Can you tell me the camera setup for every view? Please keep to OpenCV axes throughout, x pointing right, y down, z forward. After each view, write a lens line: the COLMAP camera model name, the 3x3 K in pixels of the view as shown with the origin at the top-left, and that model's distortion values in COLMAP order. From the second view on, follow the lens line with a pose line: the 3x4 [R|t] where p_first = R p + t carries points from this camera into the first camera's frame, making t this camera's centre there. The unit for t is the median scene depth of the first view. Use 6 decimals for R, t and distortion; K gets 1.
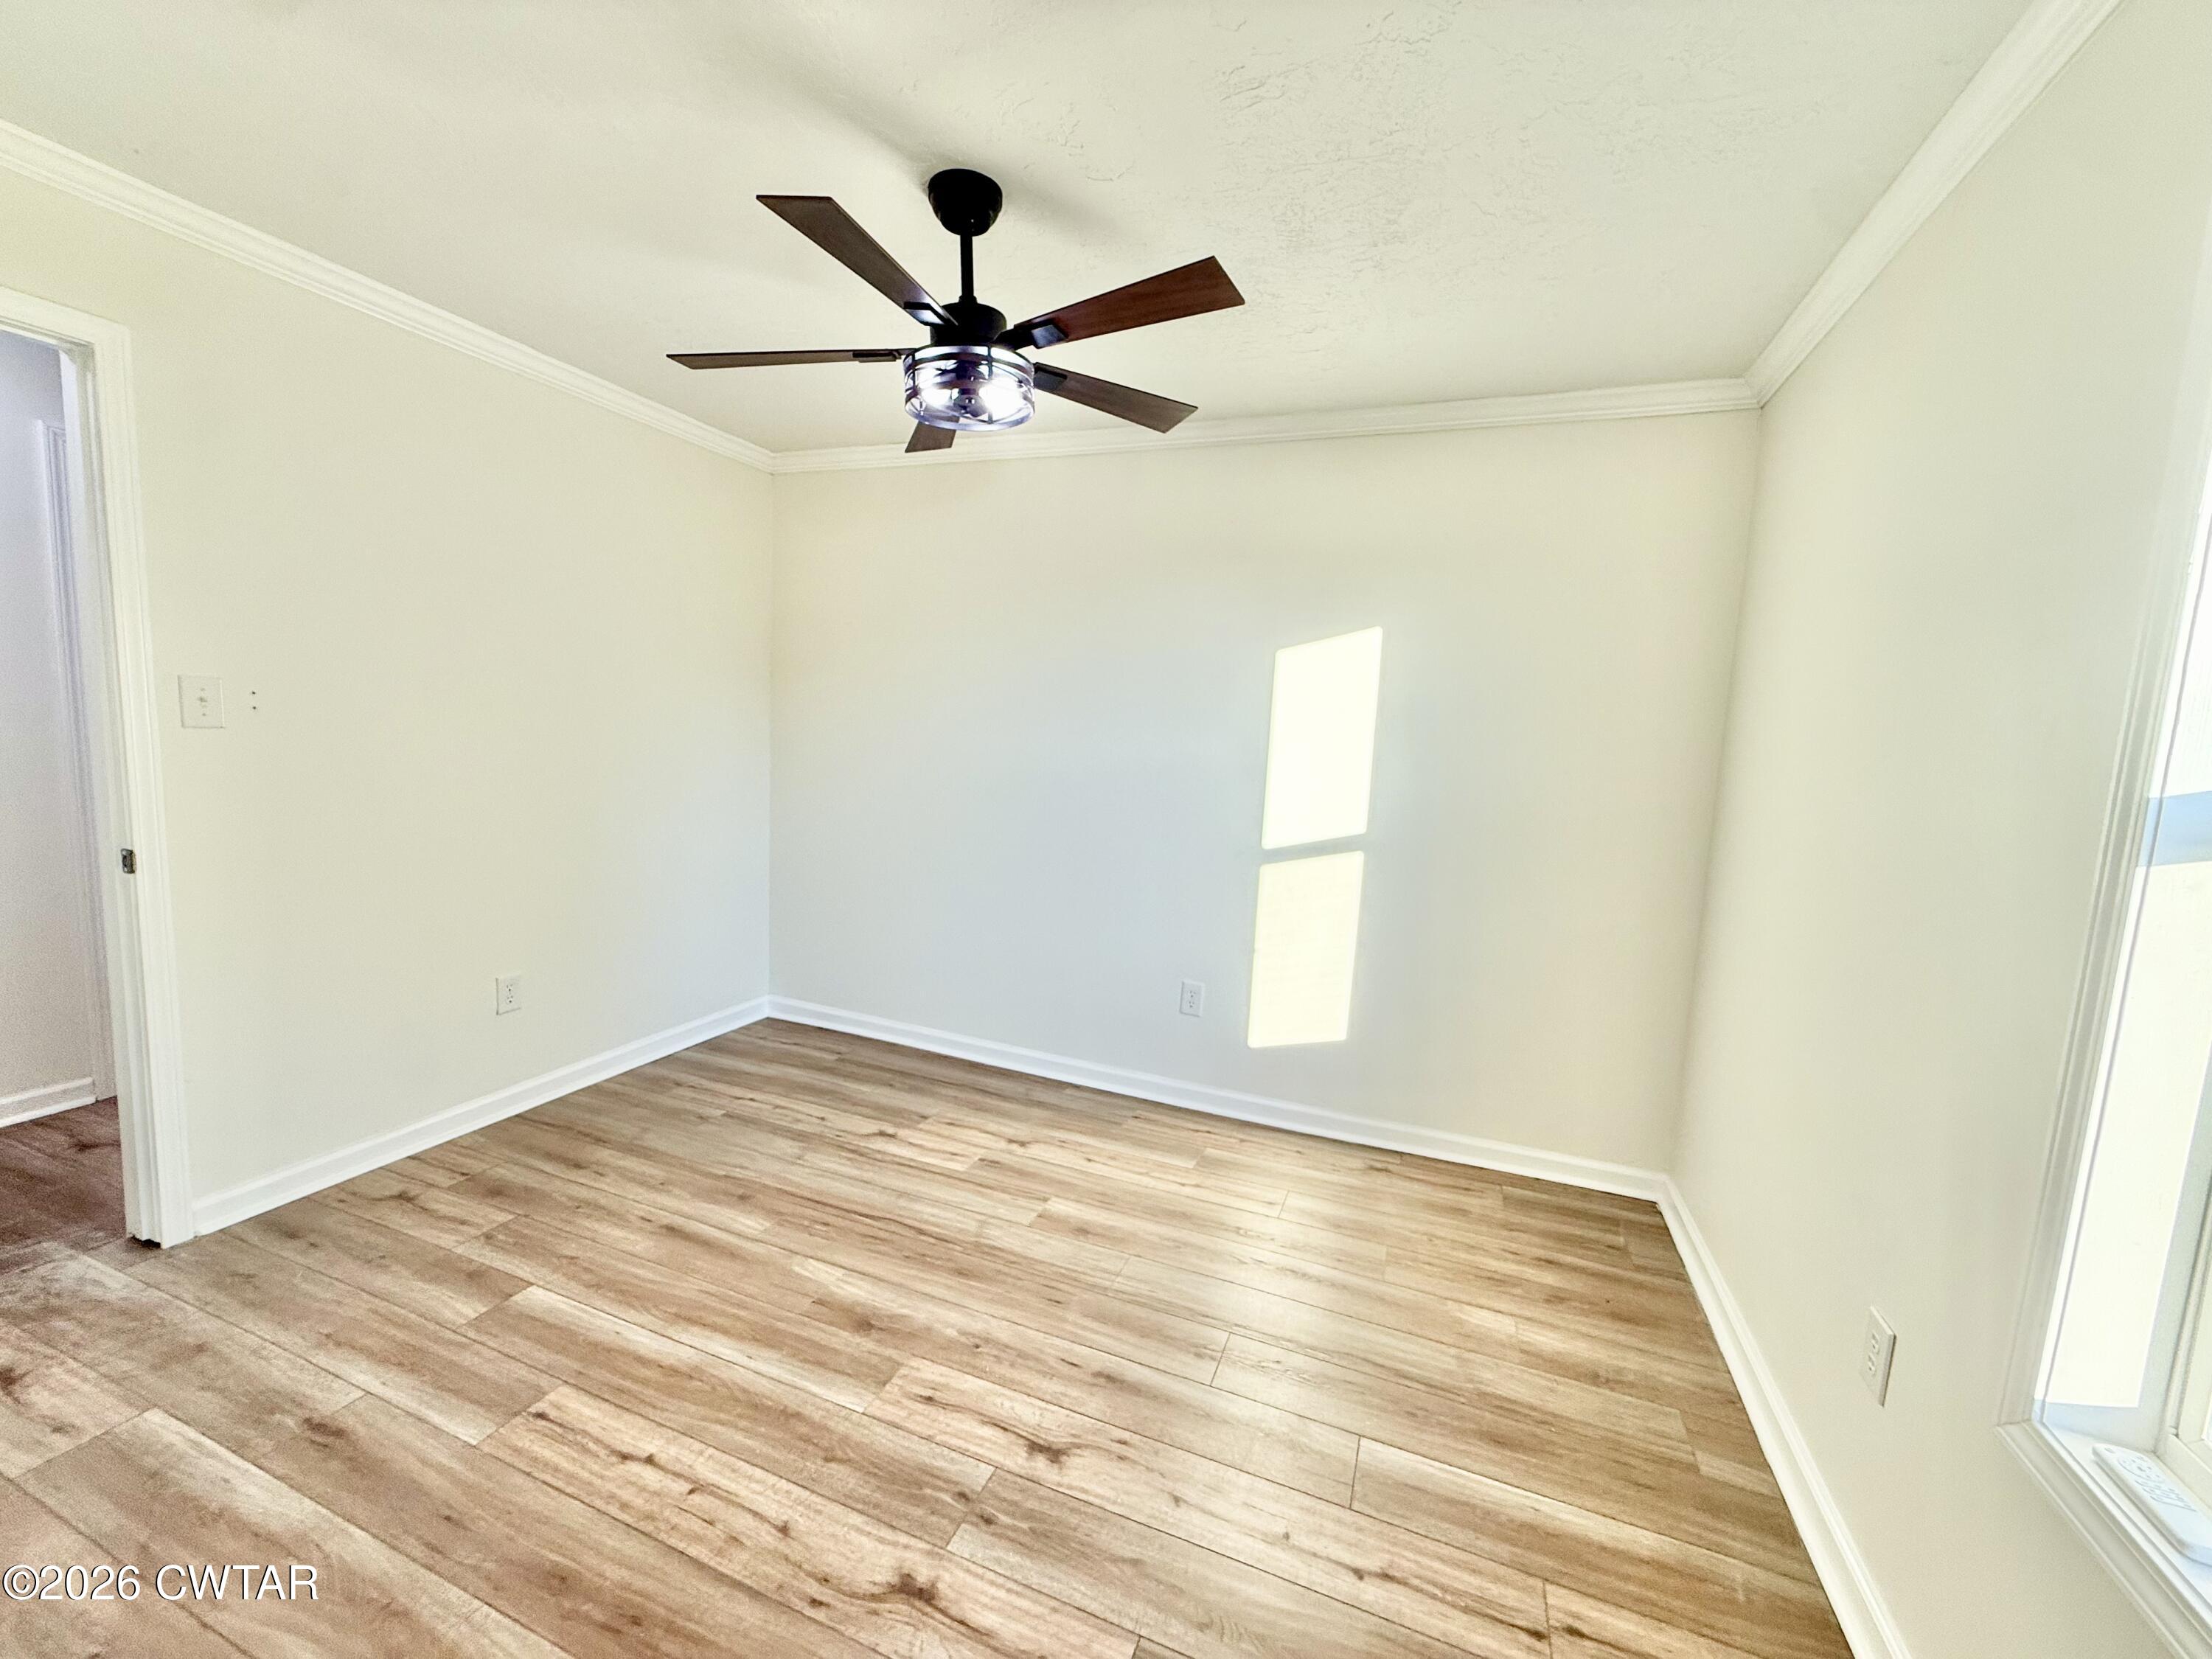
lens RADIAL K [[880.4, 0, 1103.2], [0, 880.4, 827.6], [0, 0, 1]] dist [0.002760, 0.000435]
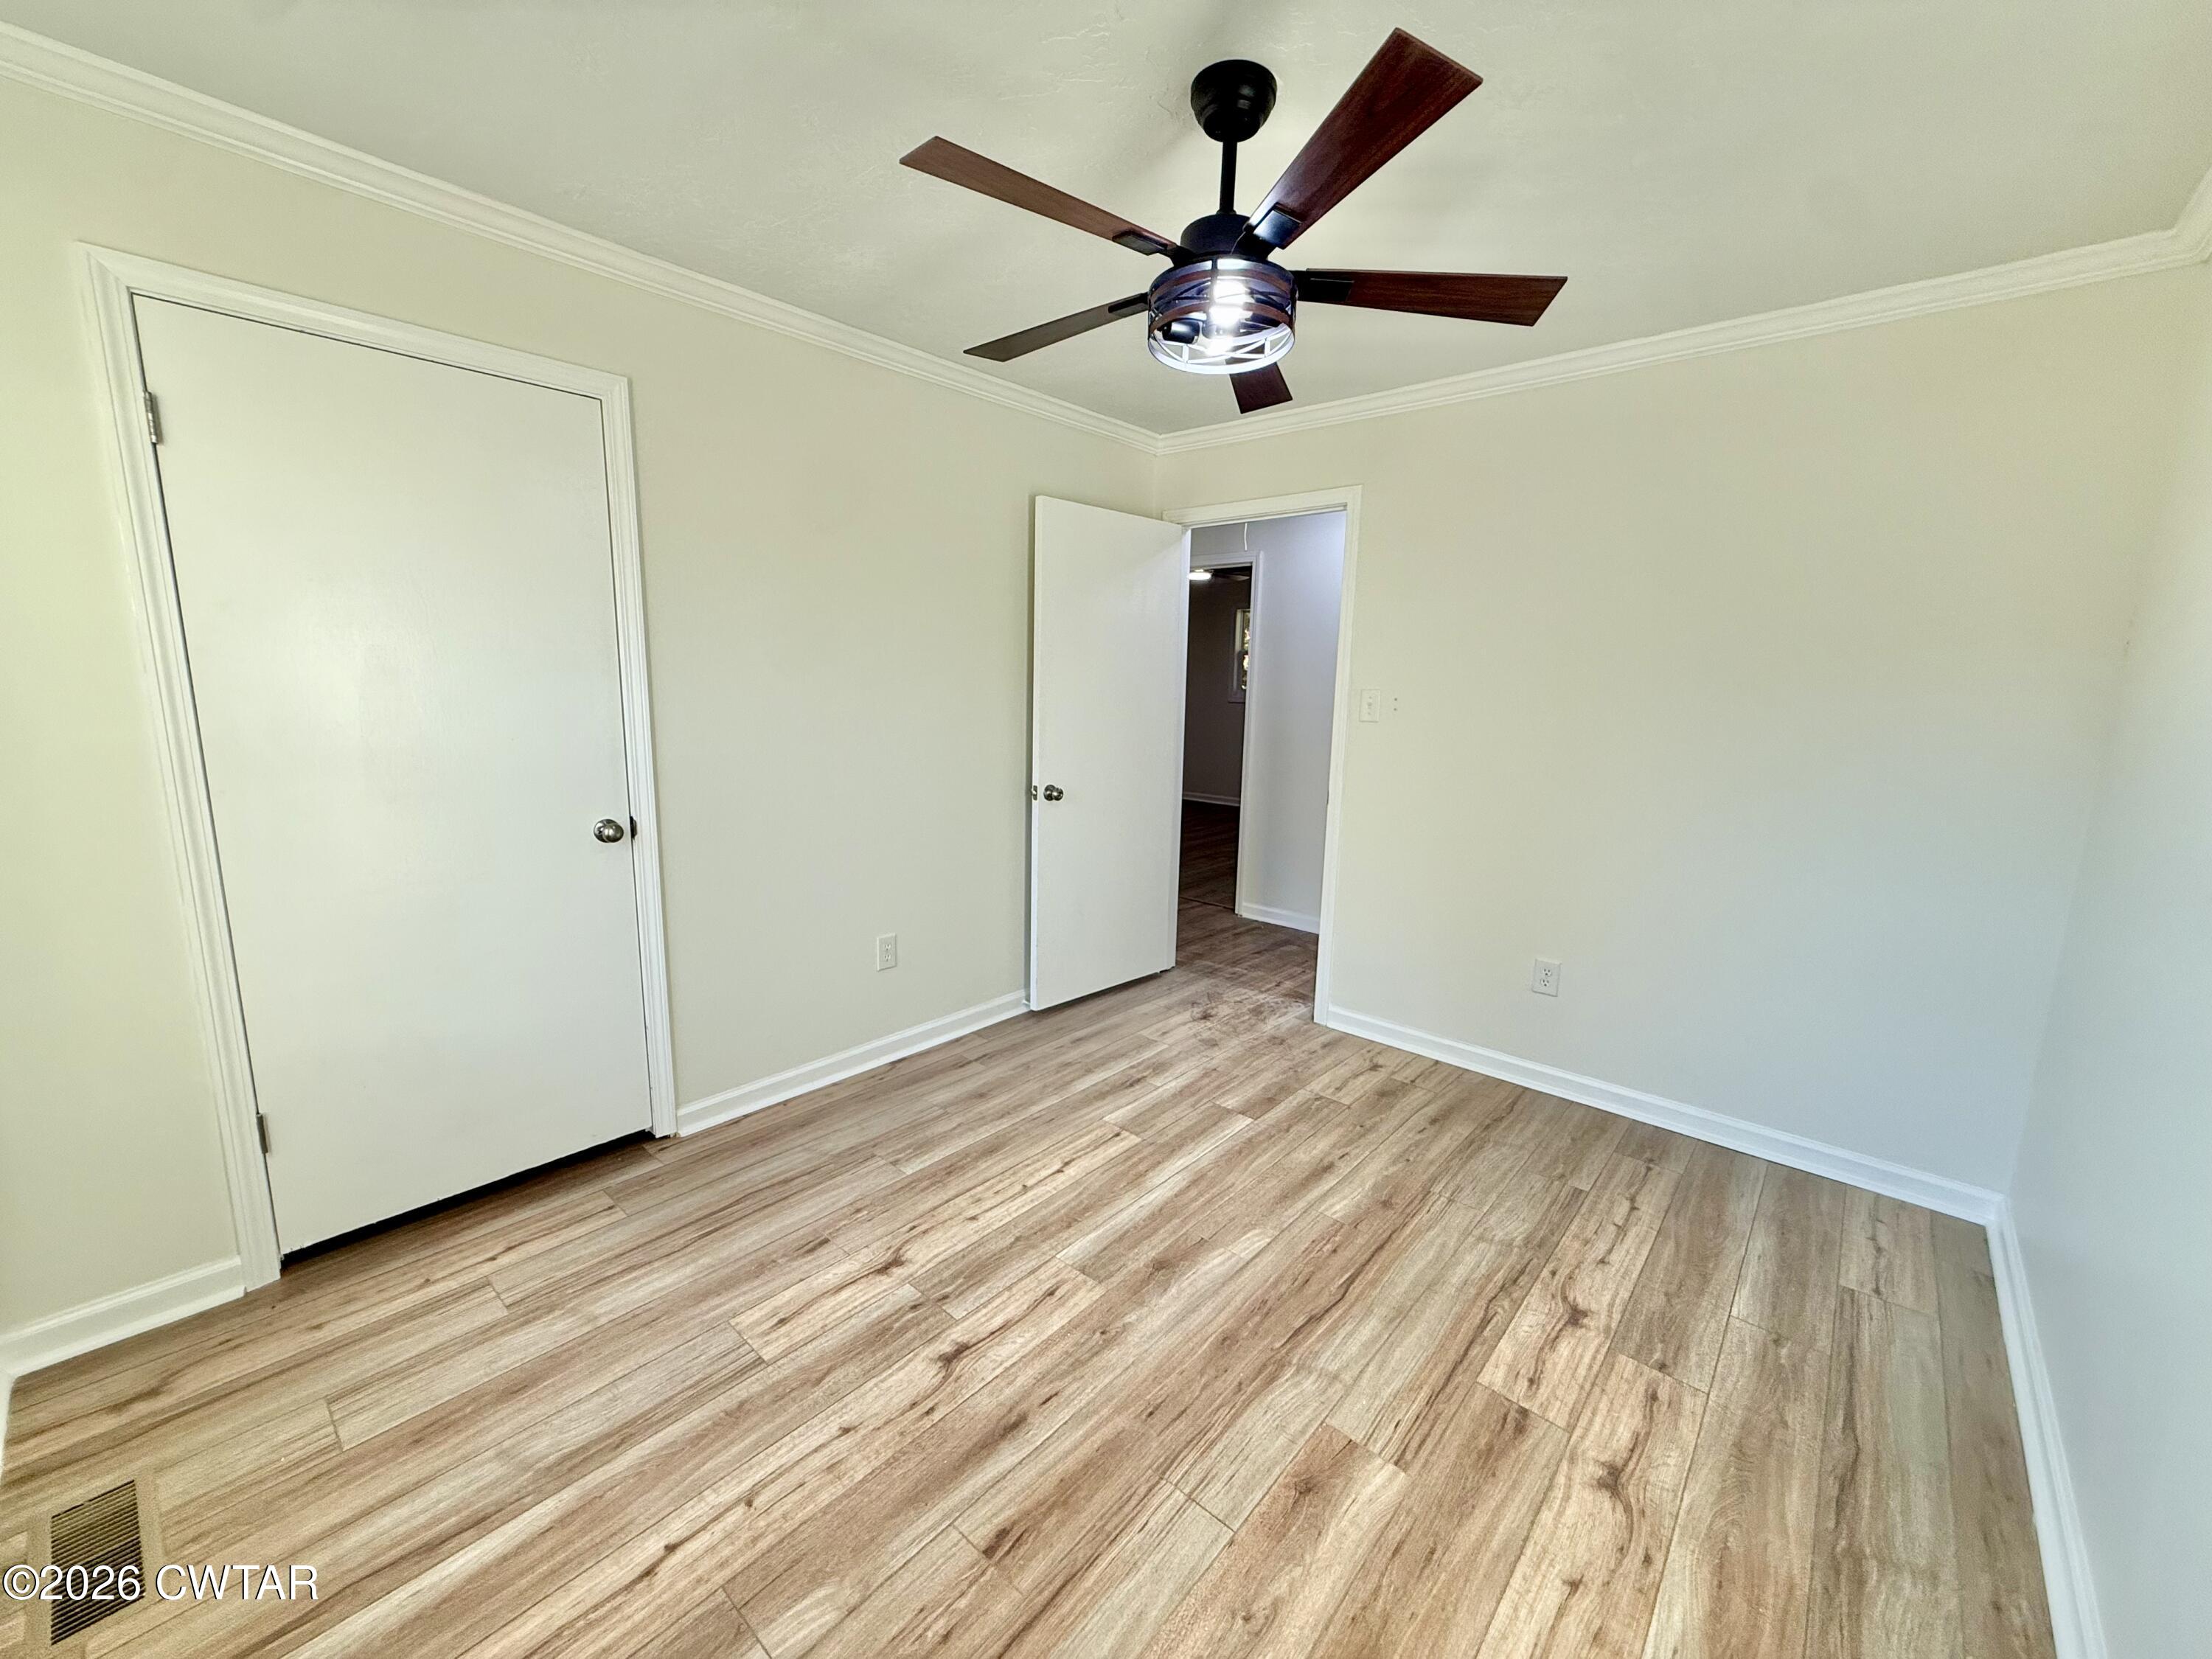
lens RADIAL K [[880.4, 0, 1103.2], [0, 880.4, 827.6], [0, 0, 1]] dist [0.002760, 0.000435]
pose [[-0.336208, 0.102445, -0.936199, 0.711748], [-0.141619, 0.977264, 0.157797, -0.118064], [0.931079, 0.185637, -0.314055, 1.184934]]
